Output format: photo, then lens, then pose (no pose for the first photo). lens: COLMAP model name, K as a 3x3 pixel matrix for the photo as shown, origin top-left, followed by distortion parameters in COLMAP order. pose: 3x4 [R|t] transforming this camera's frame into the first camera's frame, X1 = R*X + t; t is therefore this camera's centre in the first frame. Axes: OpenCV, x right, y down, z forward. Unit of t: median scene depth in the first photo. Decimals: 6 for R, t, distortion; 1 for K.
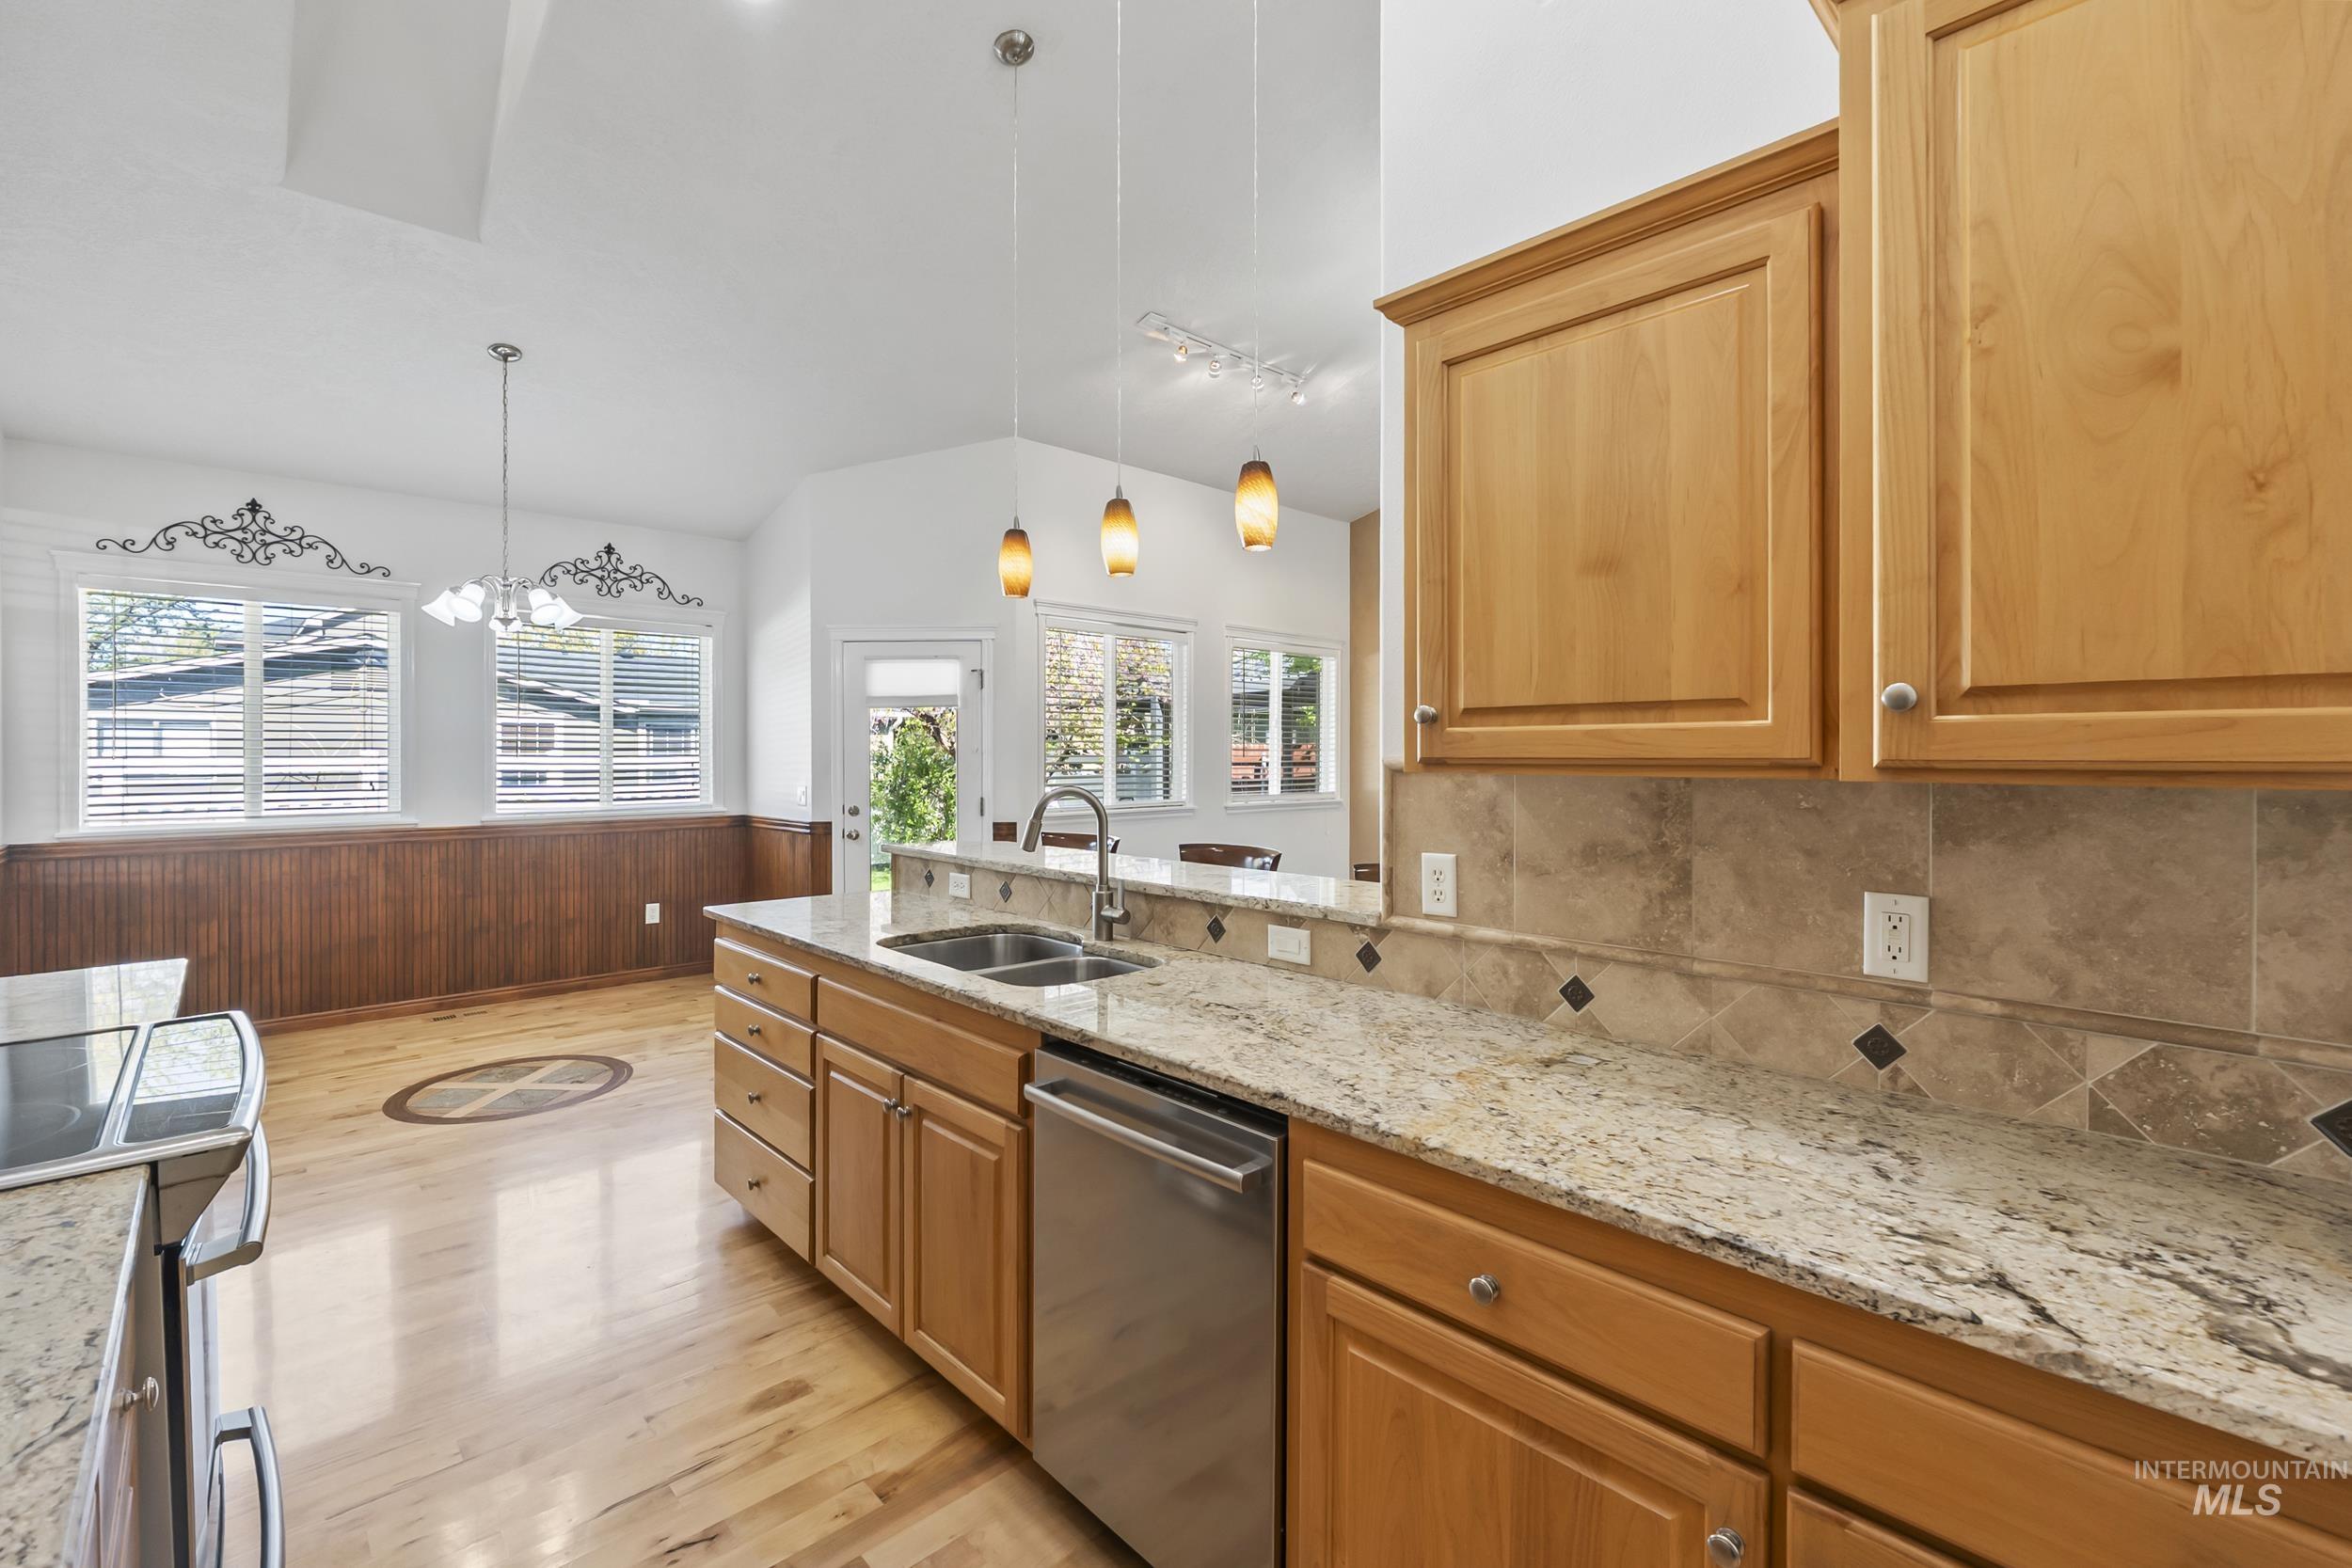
lens RADIAL K [[1007.3, 0, 1177.8], [0, 1007.3, 758.9], [0, 0, 1]] dist [-0.006182, -0.000338]
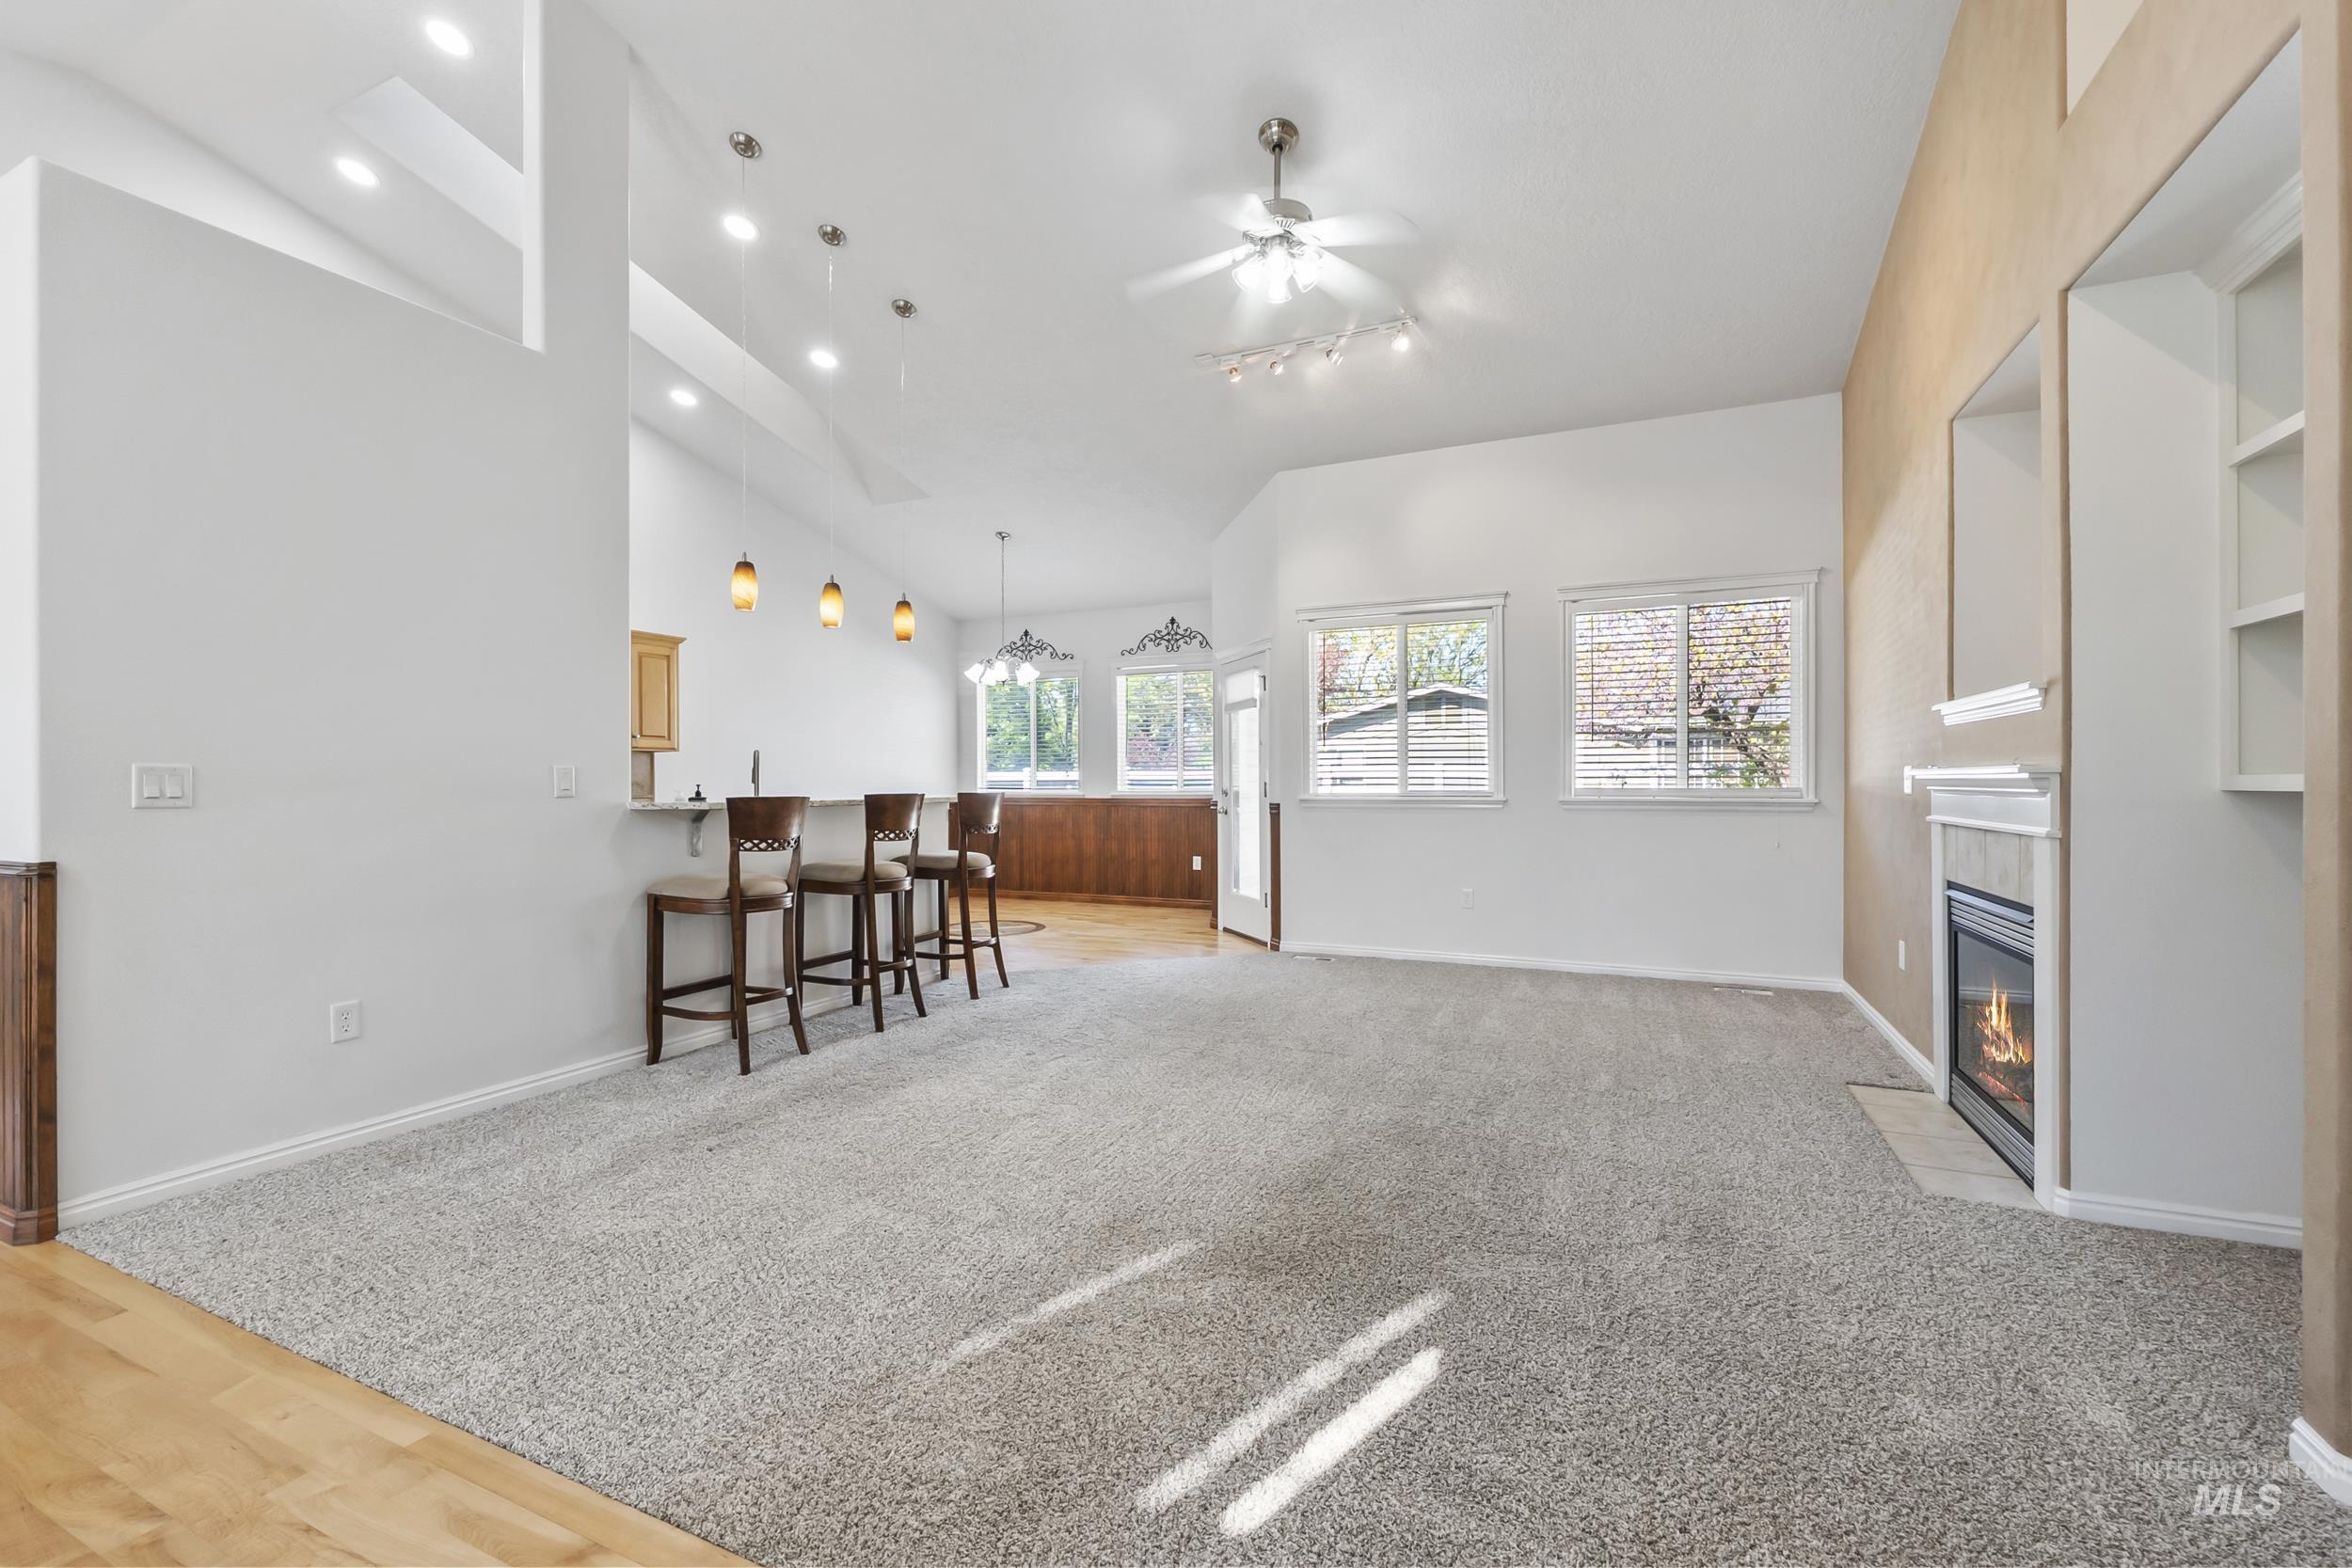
lens RADIAL K [[999.6, 0, 1162.8], [0, 999.6, 780.2], [0, 0, 1]] dist [-0.007945, -0.000643]
pose [[0.346670, -0.003321, -0.937981, 1.074351], [-0.001285, 0.999991, -0.004016, 0.050322], [0.937986, 0.002597, 0.346663, 0.583500]]
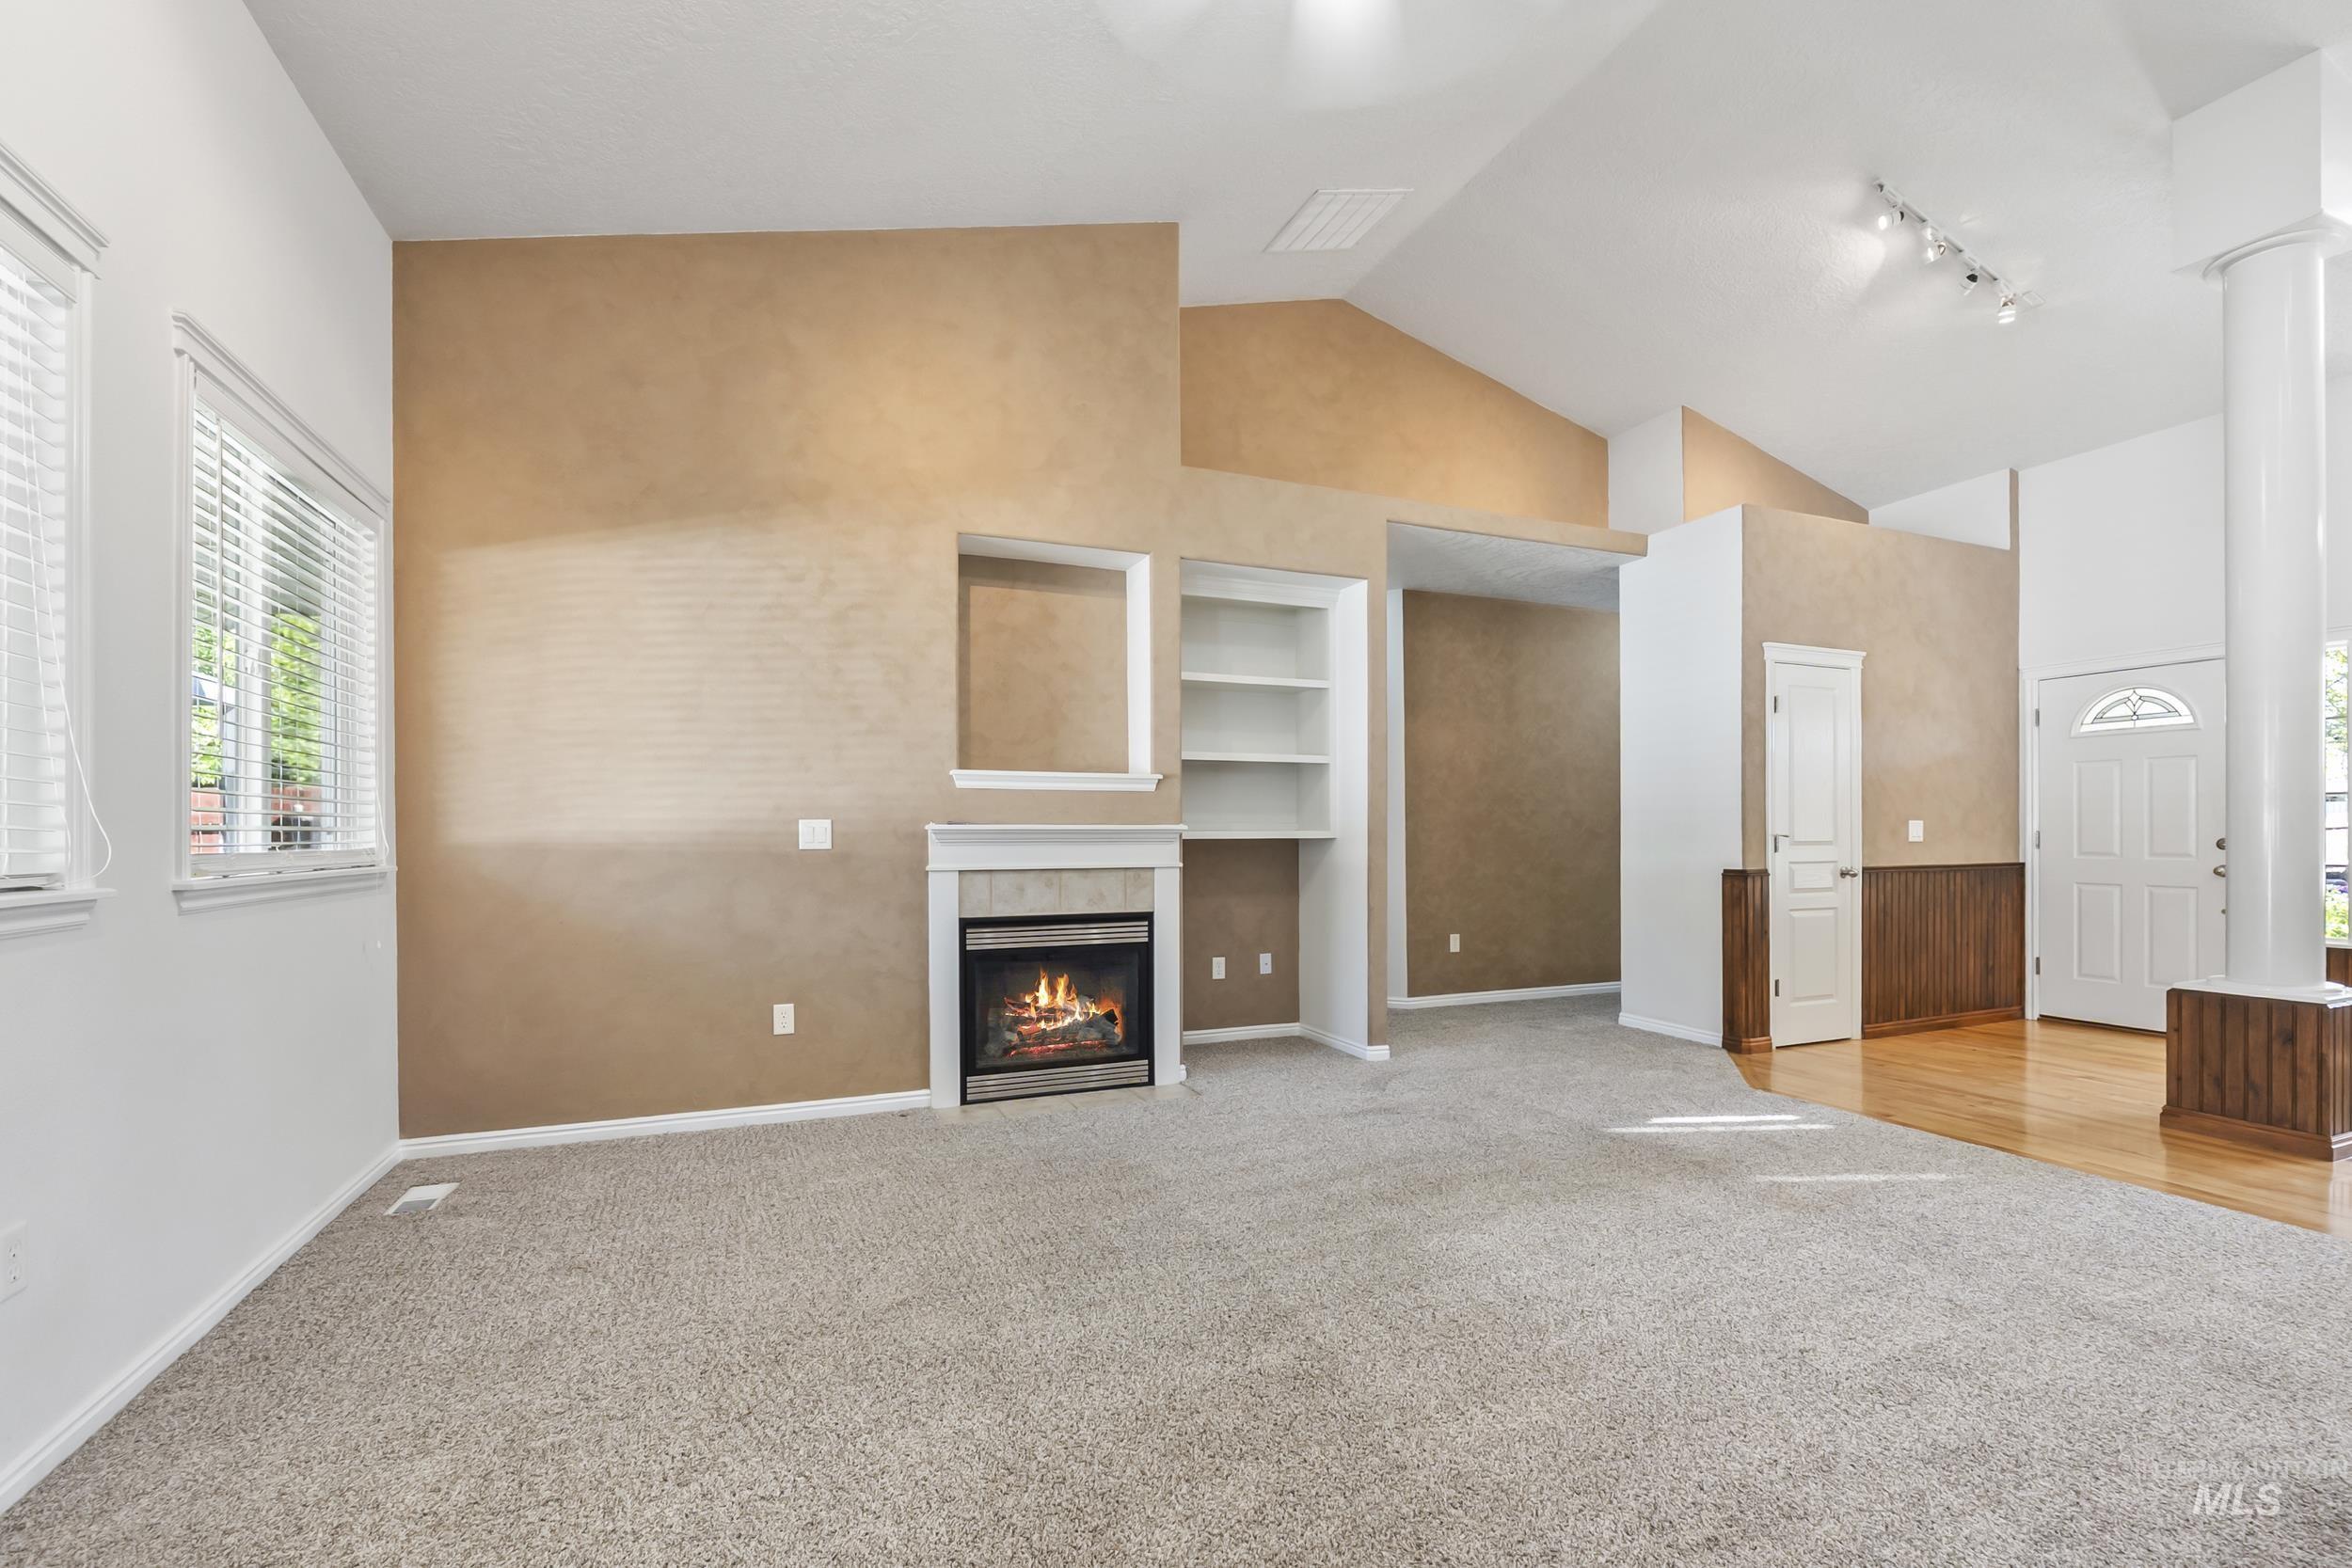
lens RADIAL K [[999.6, 0, 1181.9], [0, 999.6, 840.9], [0, 0, 1]] dist [-0.007945, -0.000643]
pose [[0.361086, -0.005492, 0.932516, -0.189722], [0.007351, 0.999968, 0.003043, 0.051332], [-0.932503, 0.005756, 0.361115, 0.888067]]
